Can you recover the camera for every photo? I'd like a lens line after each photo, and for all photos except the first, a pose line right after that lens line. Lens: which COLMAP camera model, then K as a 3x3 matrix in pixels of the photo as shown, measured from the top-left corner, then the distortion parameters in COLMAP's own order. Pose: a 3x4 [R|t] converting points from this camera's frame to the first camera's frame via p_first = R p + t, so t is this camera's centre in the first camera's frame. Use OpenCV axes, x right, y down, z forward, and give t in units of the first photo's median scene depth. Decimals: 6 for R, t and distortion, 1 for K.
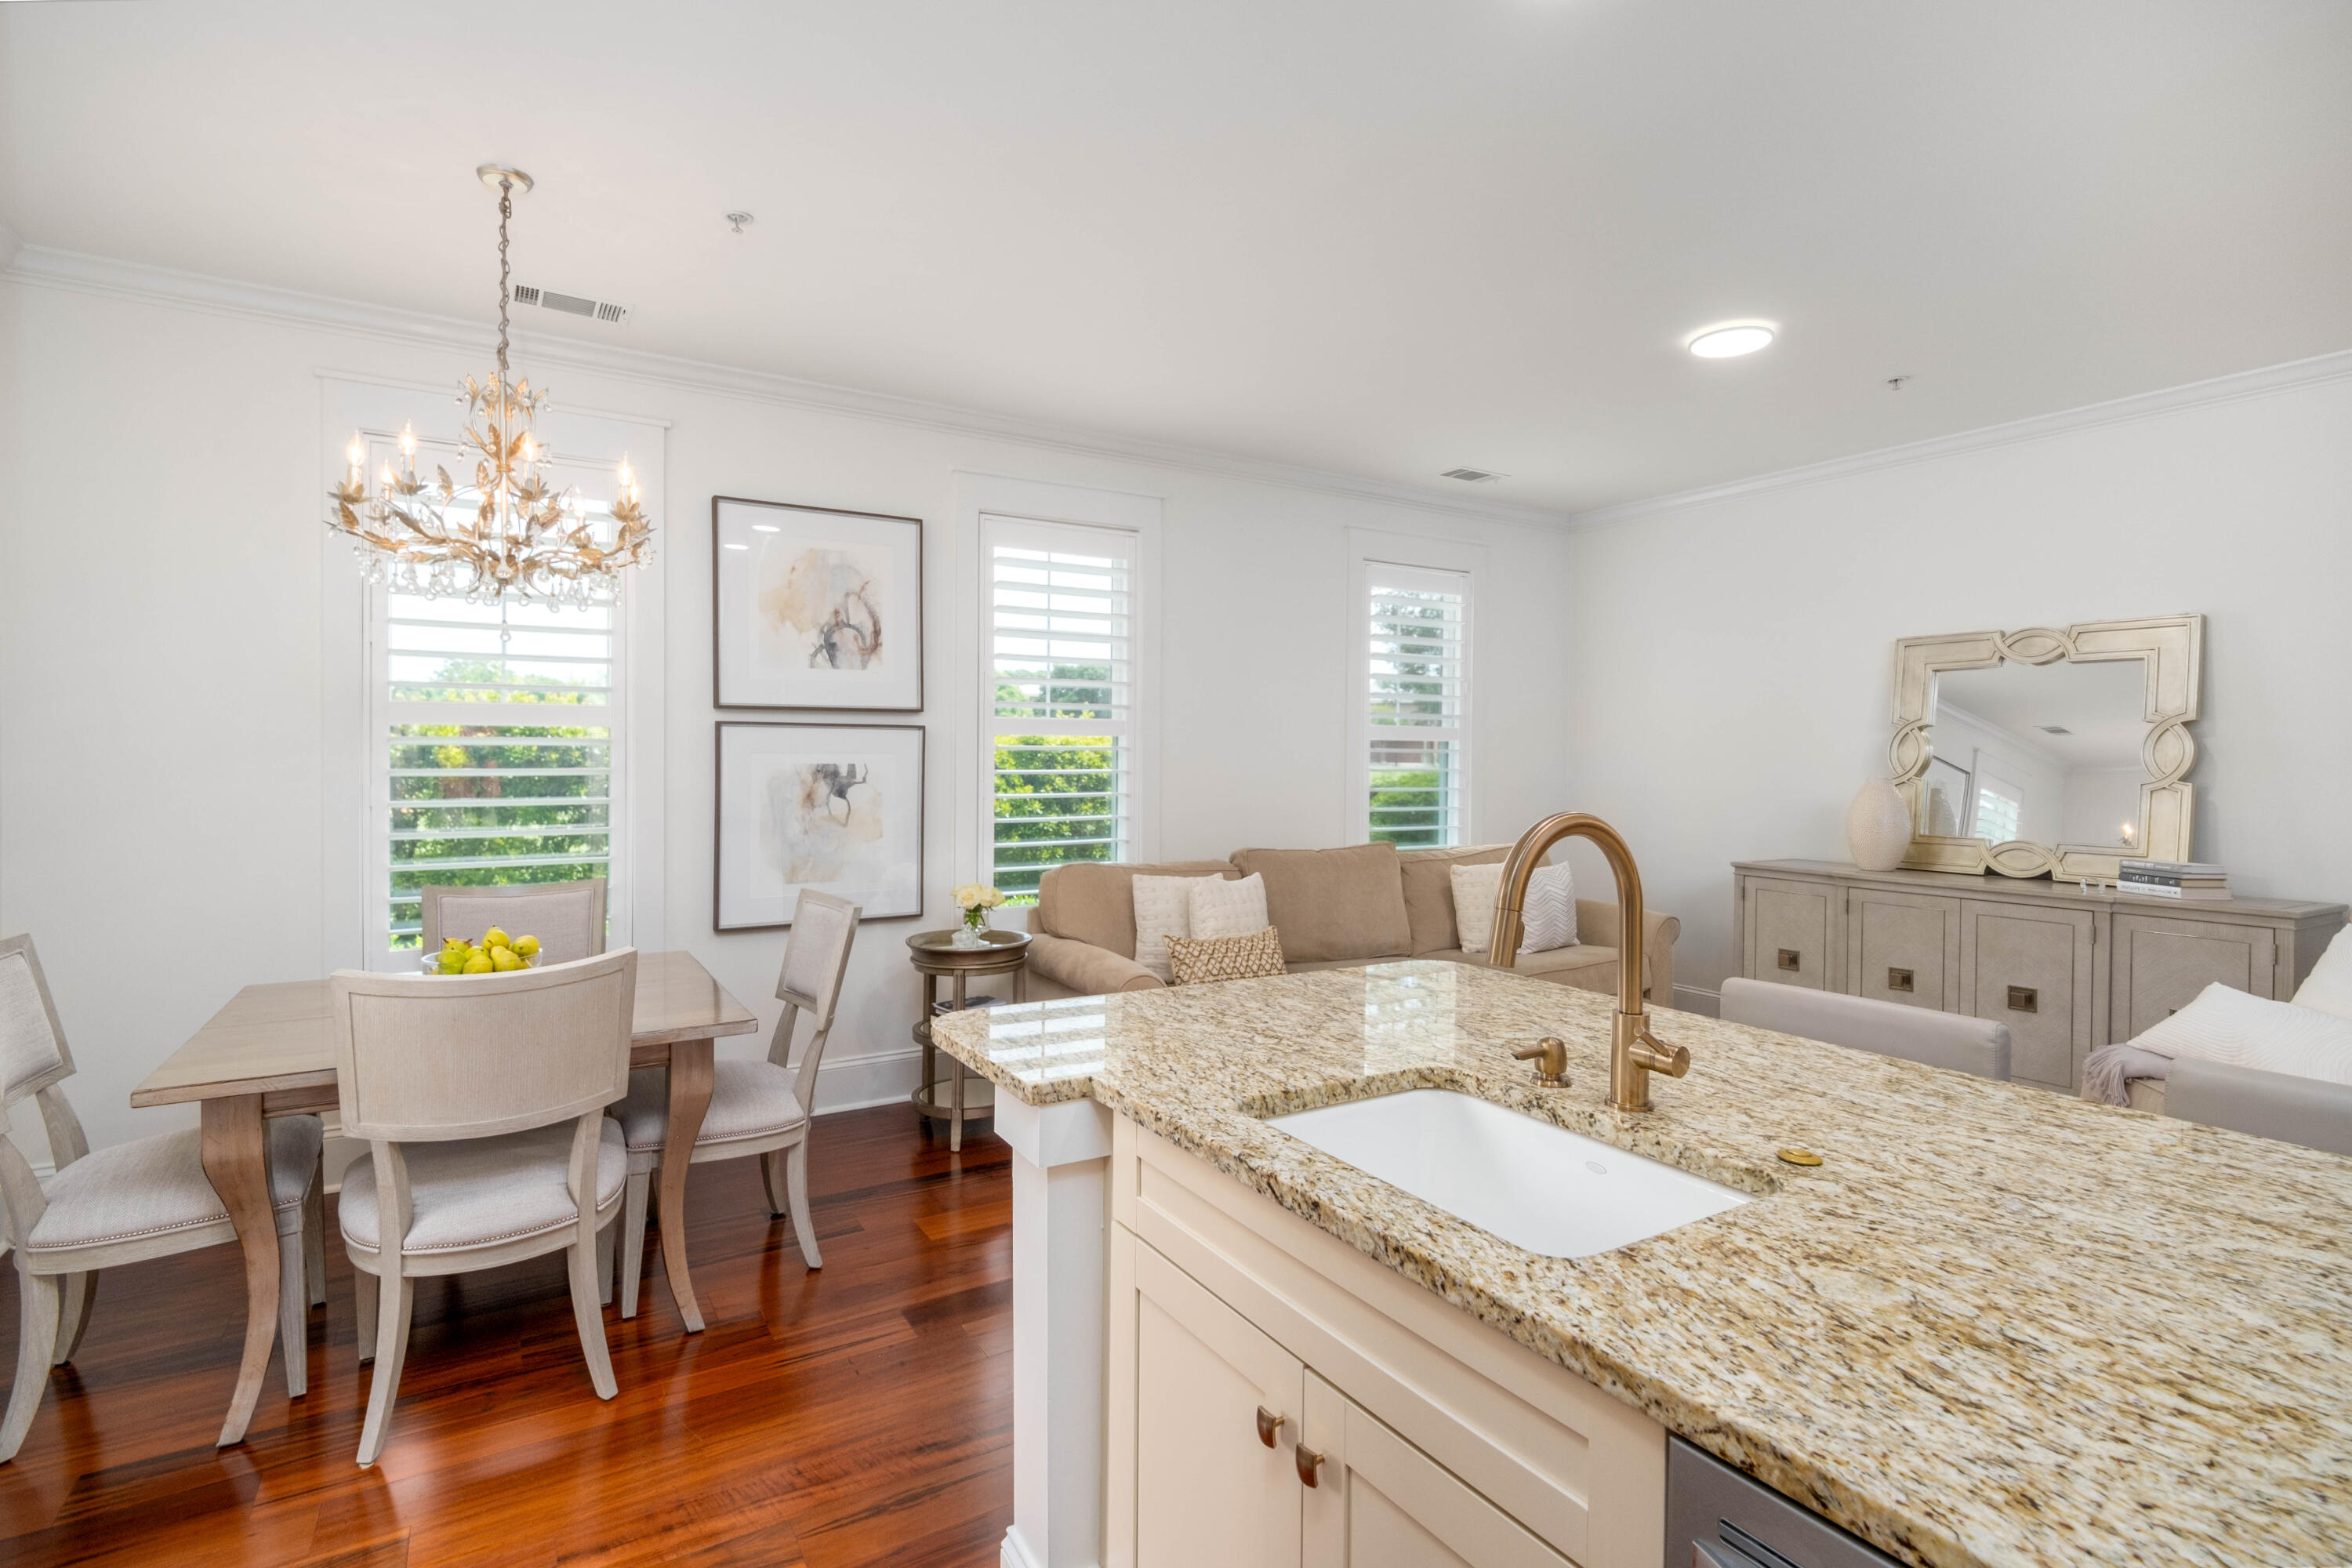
lens RADIAL K [[1115.3, 0, 1186.4], [0, 1115.3, 764.8], [0, 0, 1]] dist [0.012149, -0.002259]
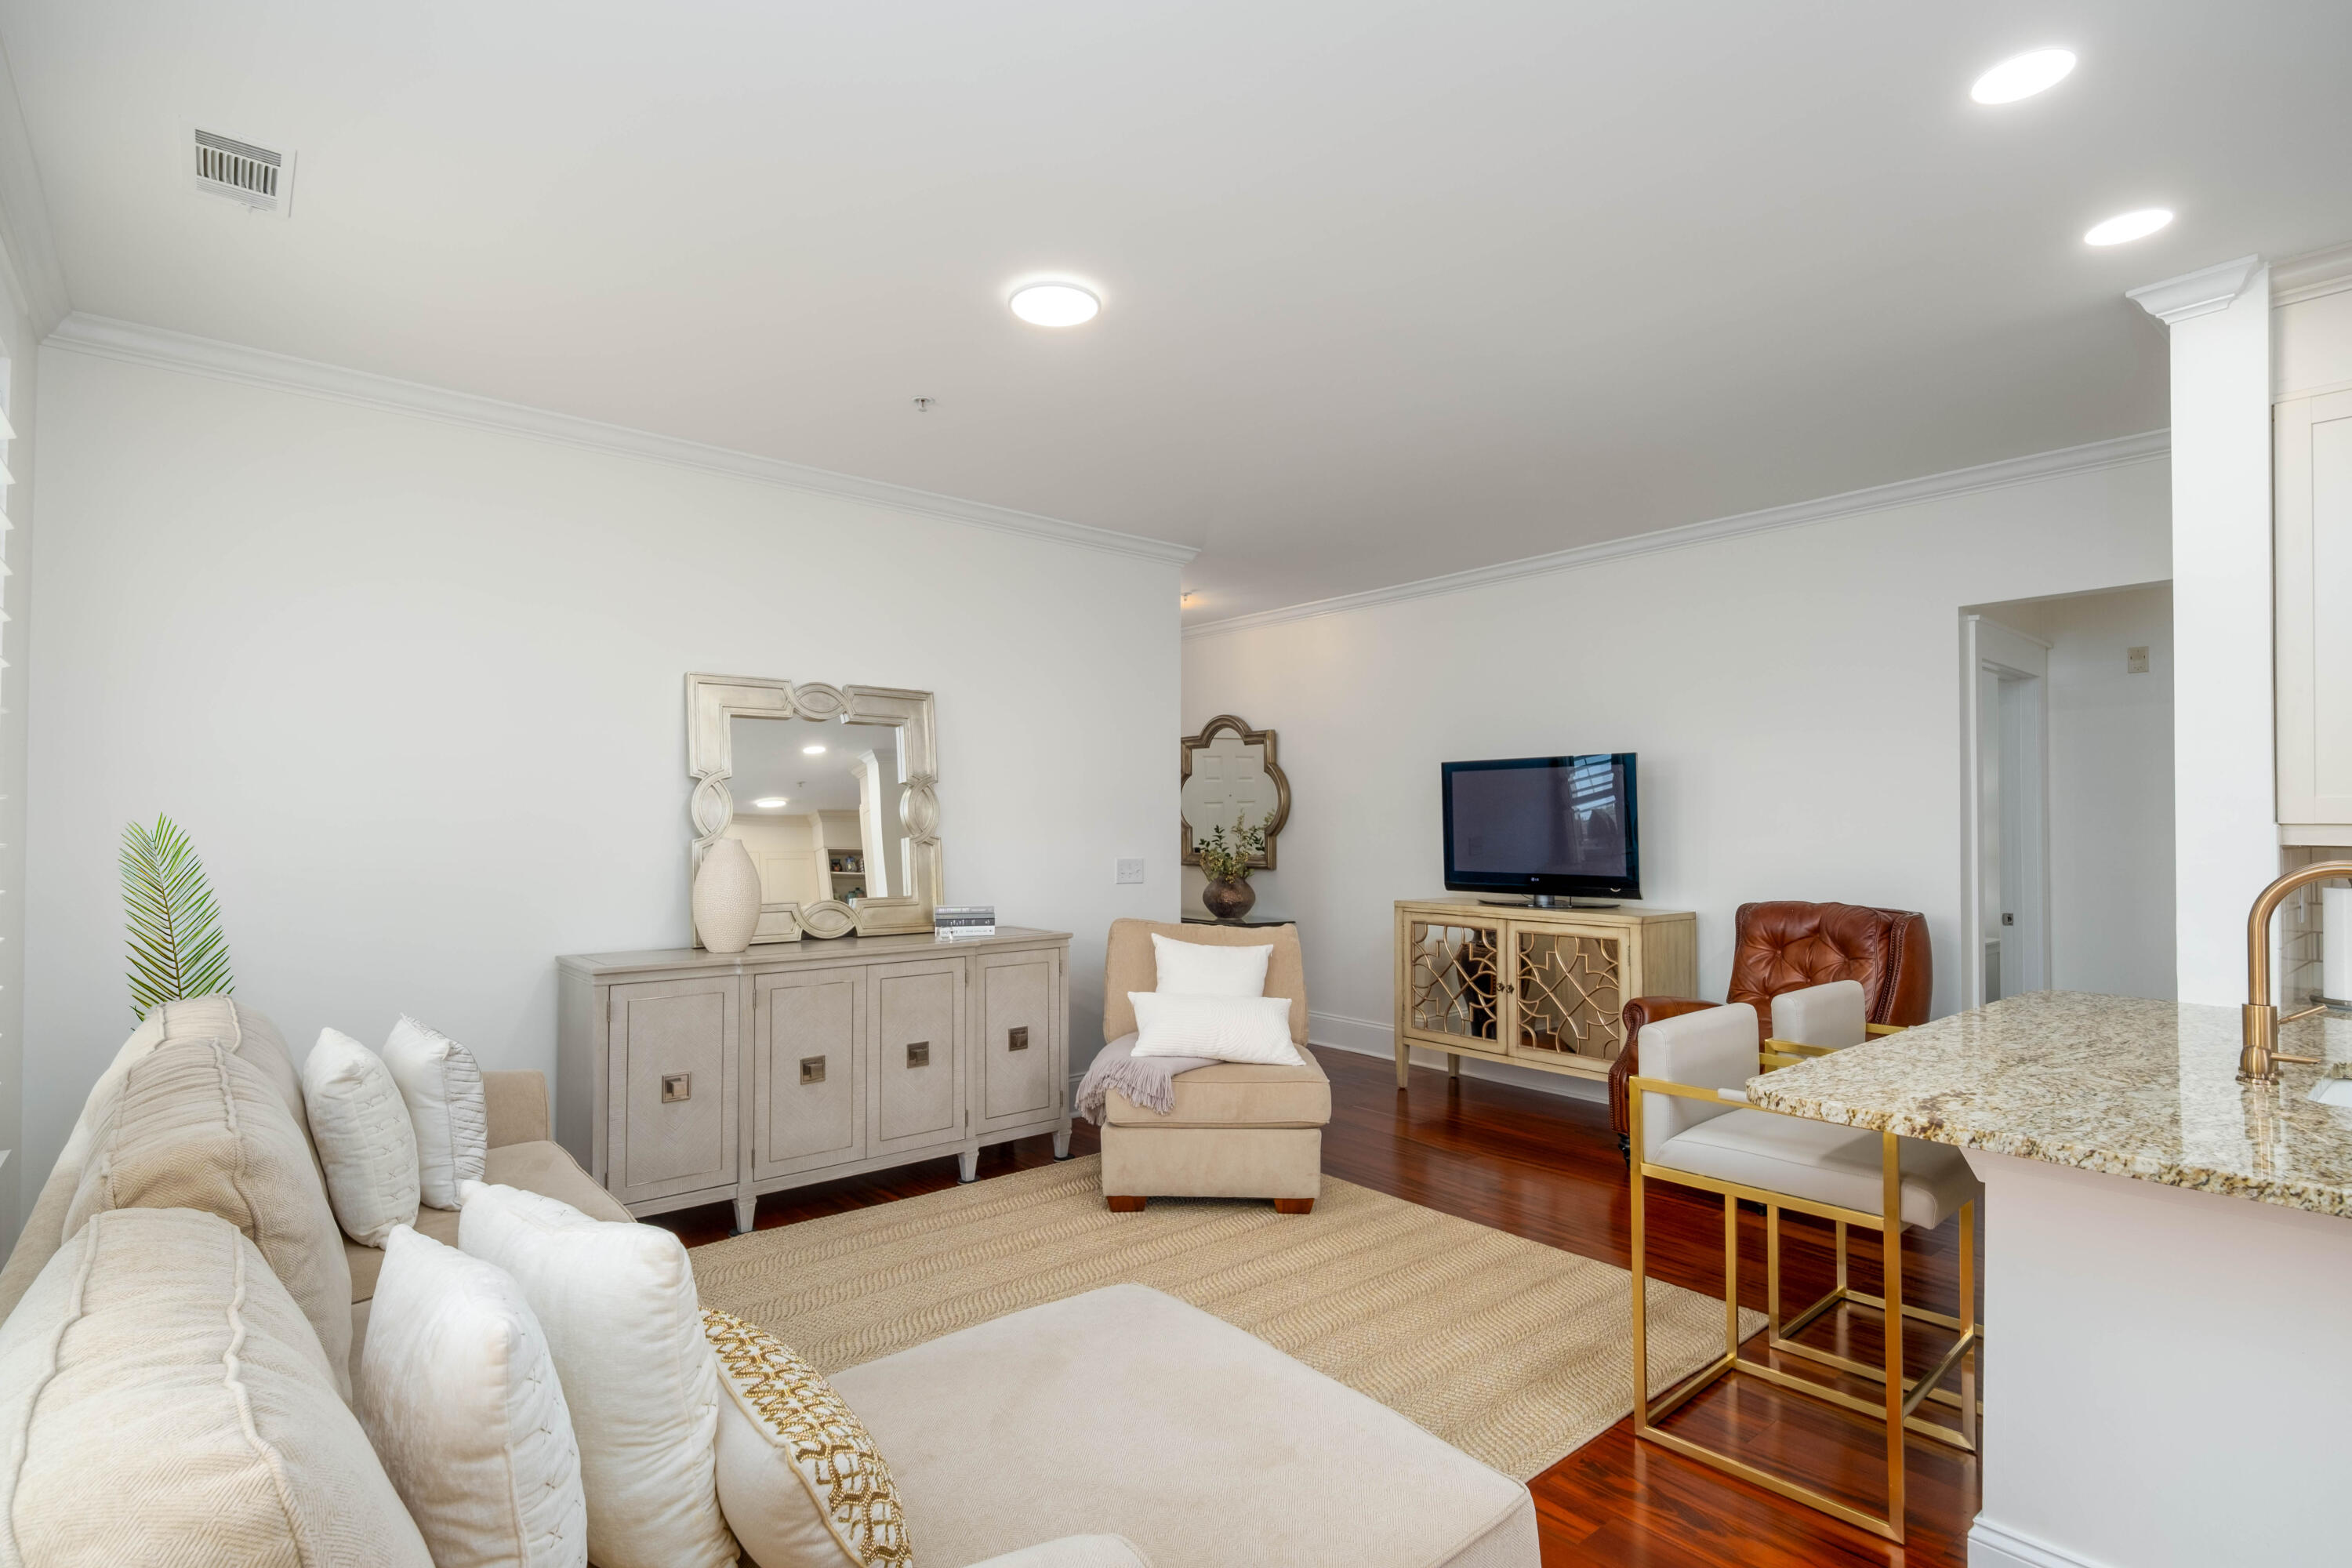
lens RADIAL K [[1115.3, 0, 1181.0], [0, 1115.3, 799.5], [0, 0, 1]] dist [0.012149, -0.002259]
pose [[-0.142134, 0.018695, 0.989671, -0.271906], [0.001816, 0.999825, -0.018626, -0.001035], [-0.989846, -0.000850, -0.142143, 0.878381]]
